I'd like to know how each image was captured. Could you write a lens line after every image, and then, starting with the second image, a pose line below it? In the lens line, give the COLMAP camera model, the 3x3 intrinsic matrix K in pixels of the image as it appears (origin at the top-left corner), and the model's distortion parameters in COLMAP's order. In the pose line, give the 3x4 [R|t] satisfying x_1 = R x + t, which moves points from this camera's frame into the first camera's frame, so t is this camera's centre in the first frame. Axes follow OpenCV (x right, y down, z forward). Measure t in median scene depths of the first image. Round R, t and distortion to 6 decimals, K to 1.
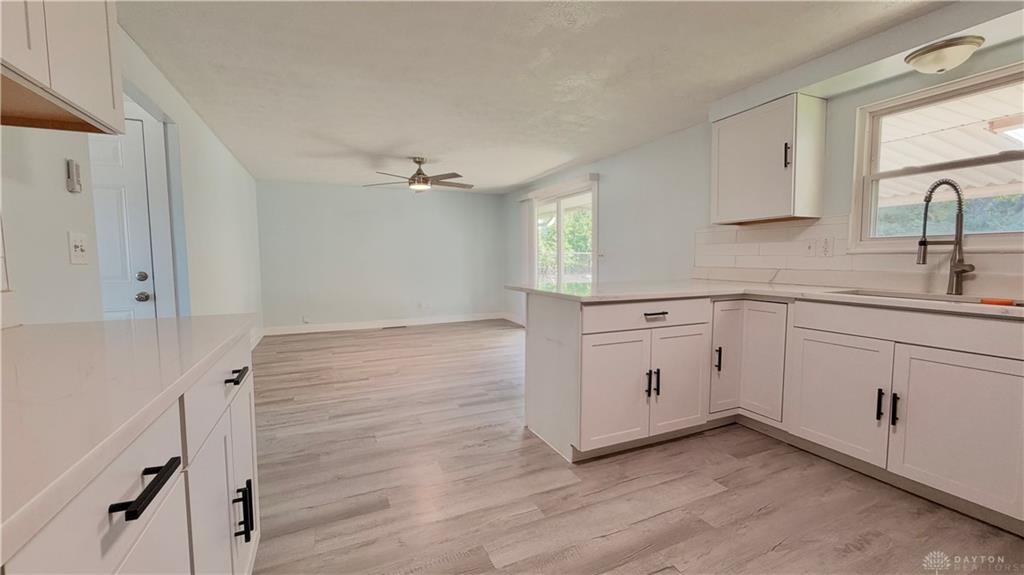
lens RADIAL K [[408.5, 0, 507.8], [0, 408.5, 287.0], [0, 0, 1]] dist [0.002421, -0.000148]
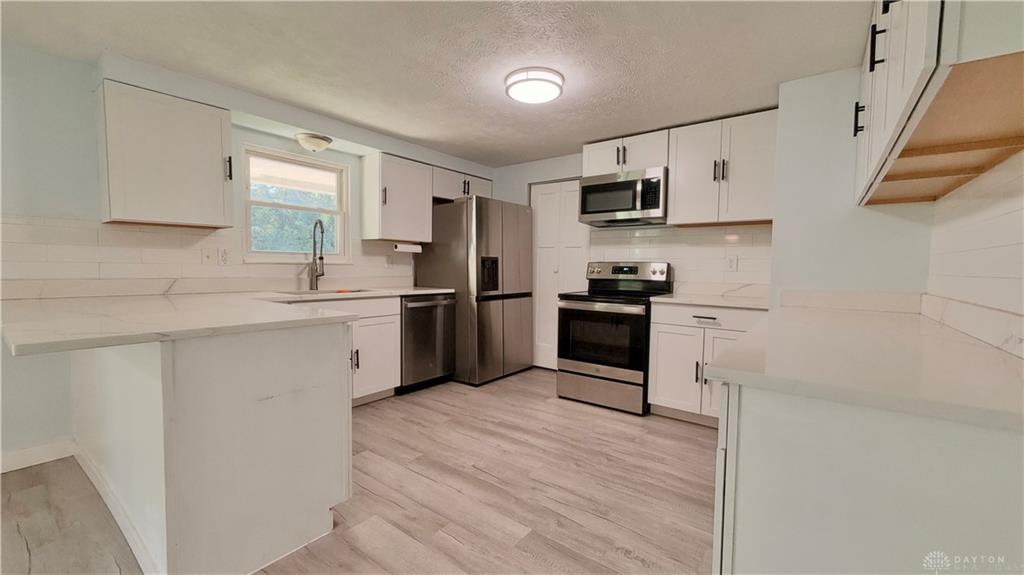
lens RADIAL K [[408.5, 0, 507.8], [0, 408.5, 287.0], [0, 0, 1]] dist [0.002421, -0.000148]
pose [[-0.468192, -0.048699, 0.882284, -0.379779], [0.049703, 0.995448, 0.081321, -0.046907], [-0.882228, 0.081926, -0.463641, 0.578347]]
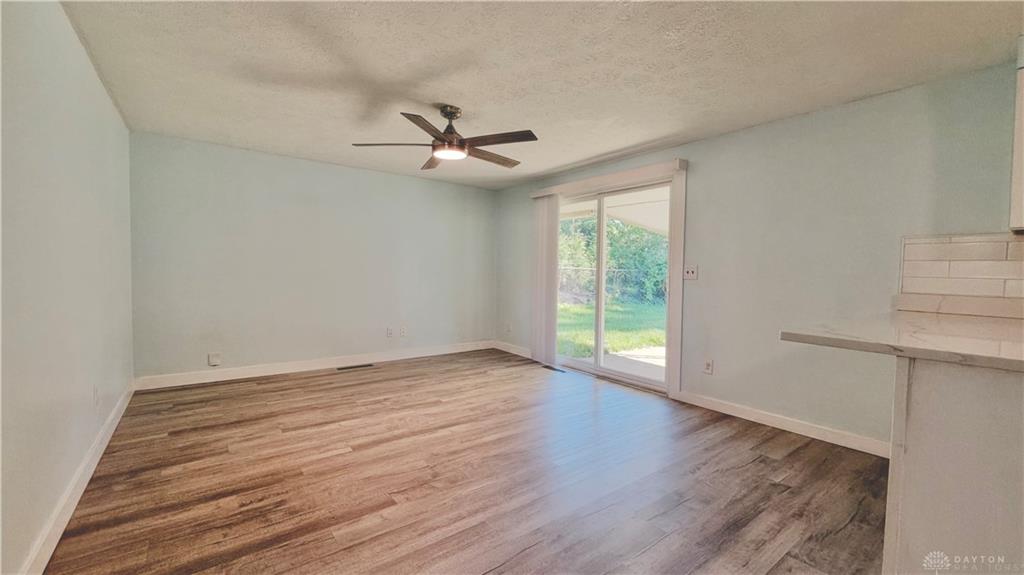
lens RADIAL K [[413.0, 0, 510.6], [0, 413.0, 284.9], [0, 0, 1]] dist [0.001479, 0.000044]
pose [[0.973550, 0.021412, 0.227469, -0.314460], [-0.013371, 0.999232, -0.036835, -0.028193], [-0.228083, 0.032819, 0.973088, 0.445167]]
